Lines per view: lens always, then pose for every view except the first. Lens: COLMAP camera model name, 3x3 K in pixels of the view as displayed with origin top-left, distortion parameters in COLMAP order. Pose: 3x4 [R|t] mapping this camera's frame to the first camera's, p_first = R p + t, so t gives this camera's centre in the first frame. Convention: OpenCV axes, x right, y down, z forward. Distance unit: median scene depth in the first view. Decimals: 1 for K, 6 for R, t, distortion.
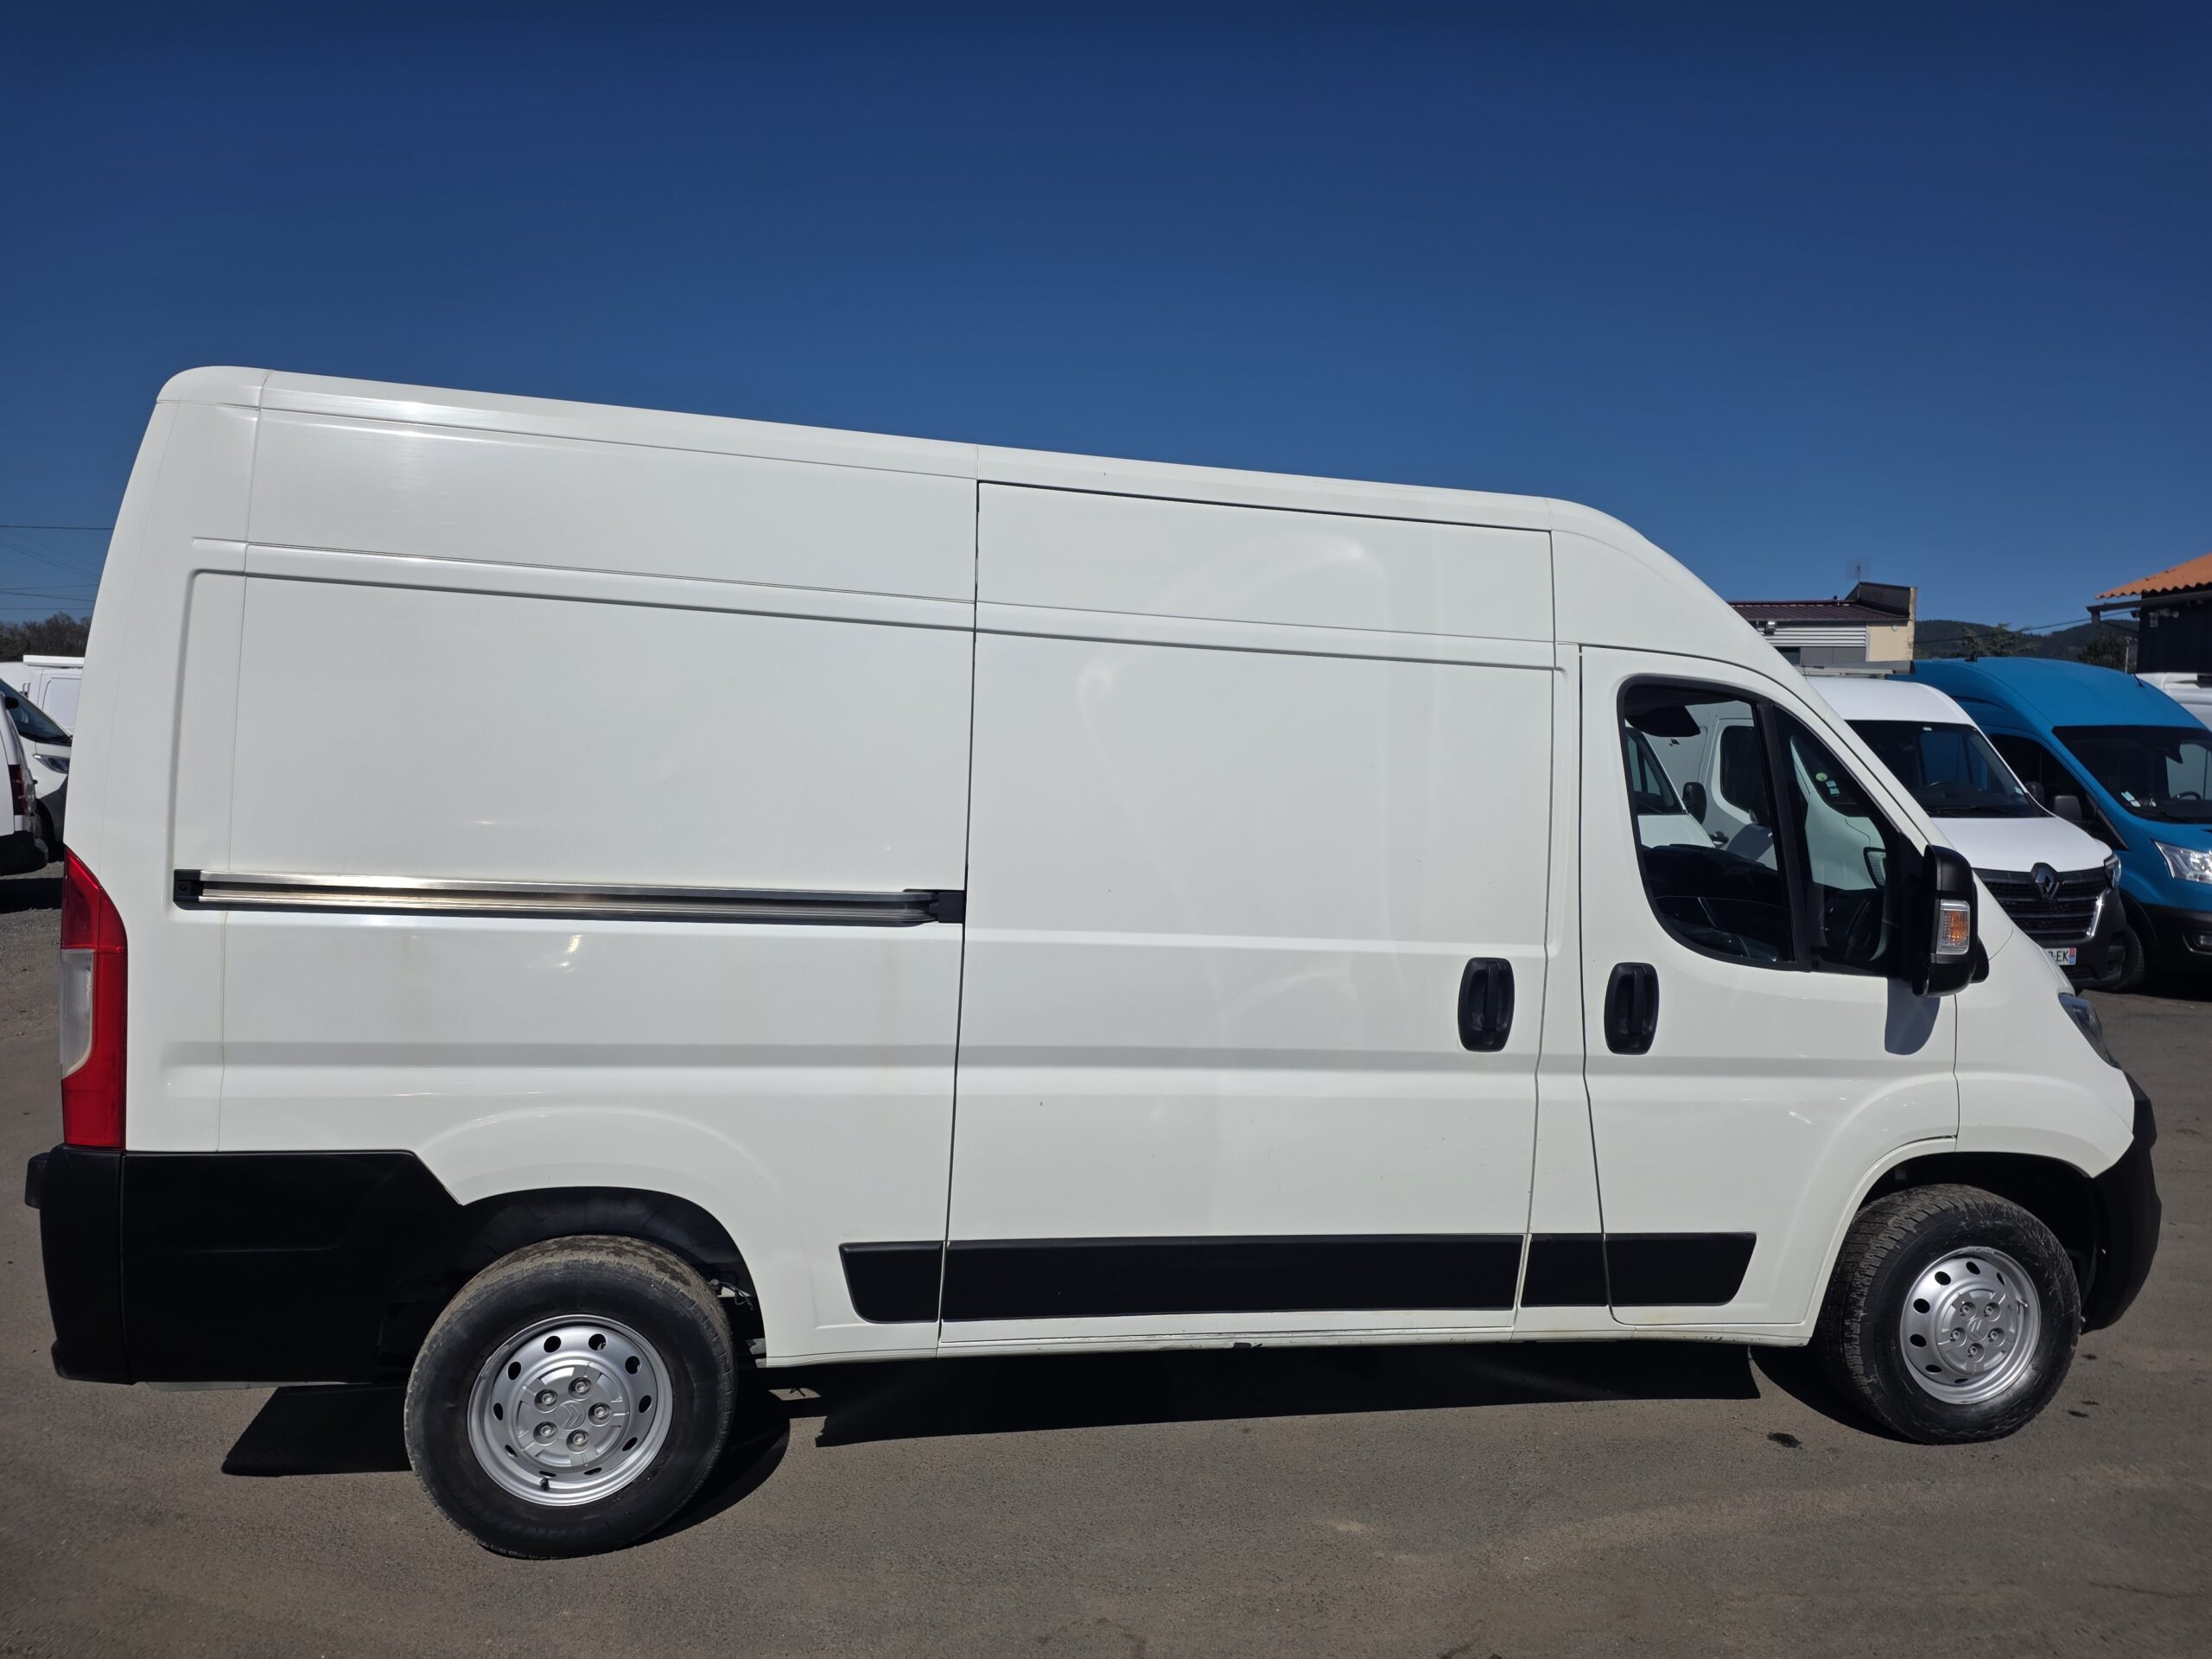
lens RADIAL K [[1457.5, 0, 1106.0], [0, 1457.5, 829.5], [0, 0, 1]] dist [0.043793, -0.035829]
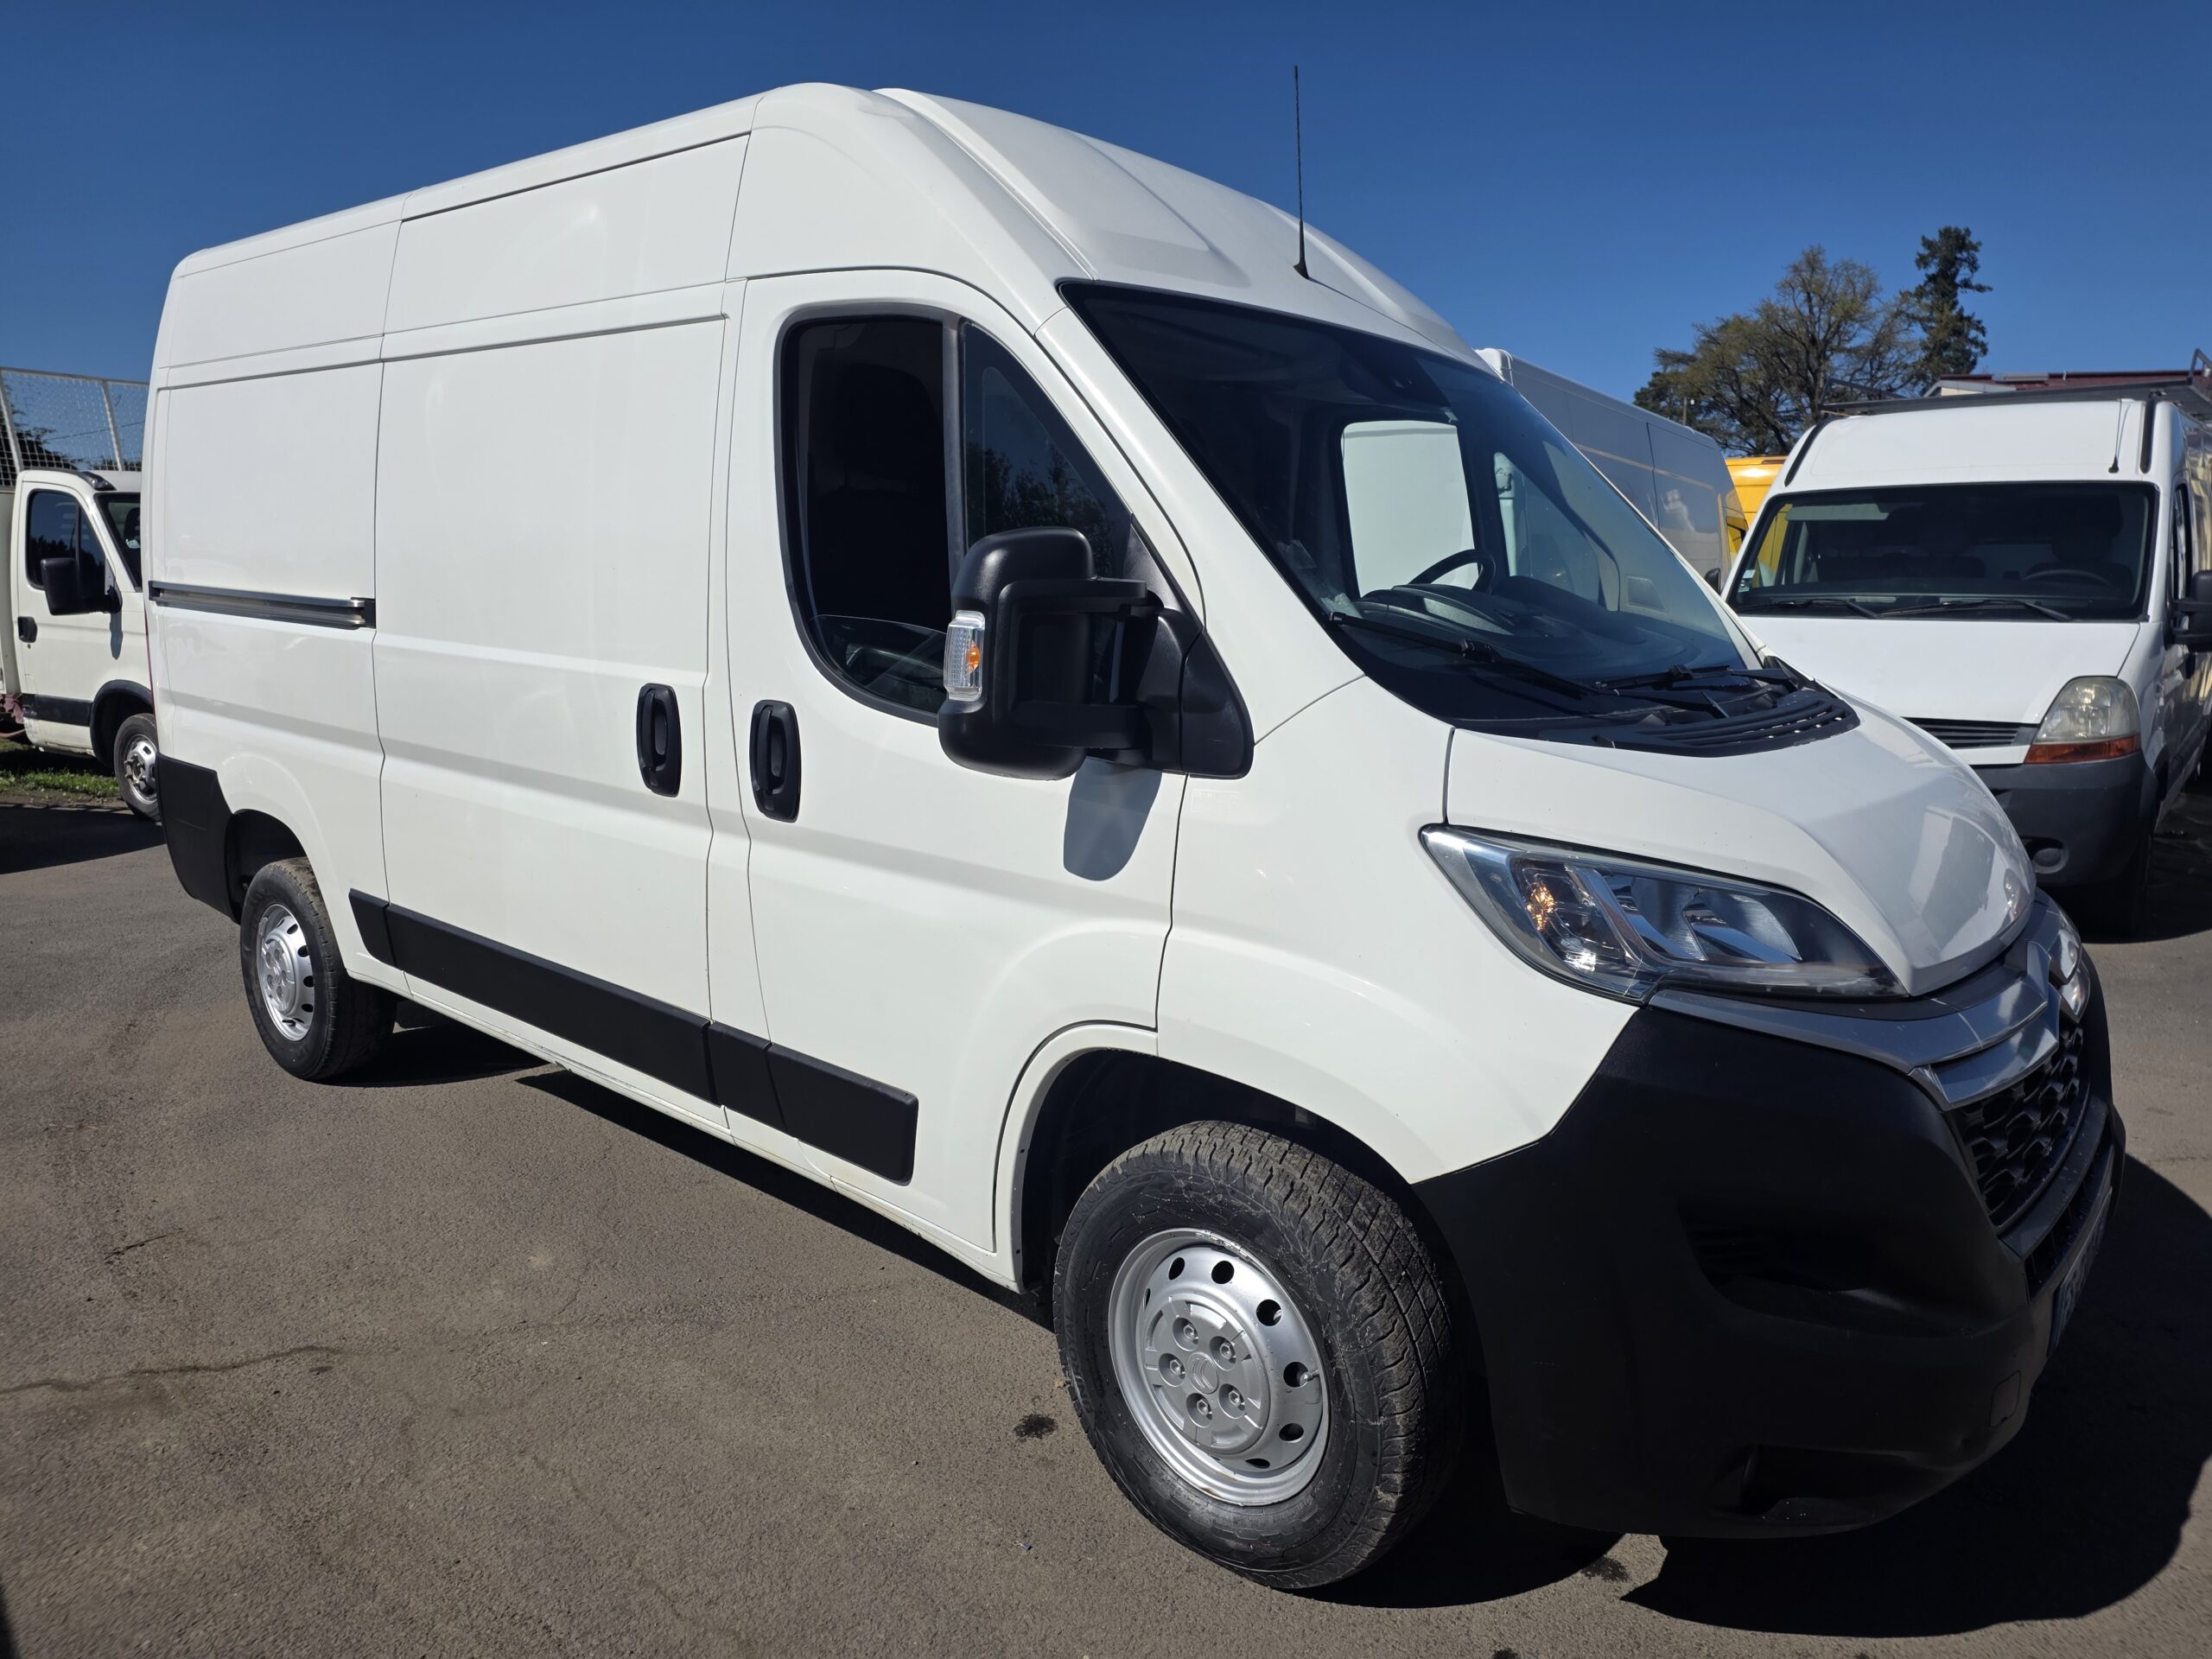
lens RADIAL K [[1481.6, 0, 1106.0], [0, 1481.6, 829.5], [0, 0, 1]] dist [0.048187, -0.000032]
pose [[0.615594, 0.104529, -0.781101, 1.085716], [-0.036458, 0.993880, 0.104271, 0.071344], [0.787220, -0.035711, 0.615637, 0.663122]]
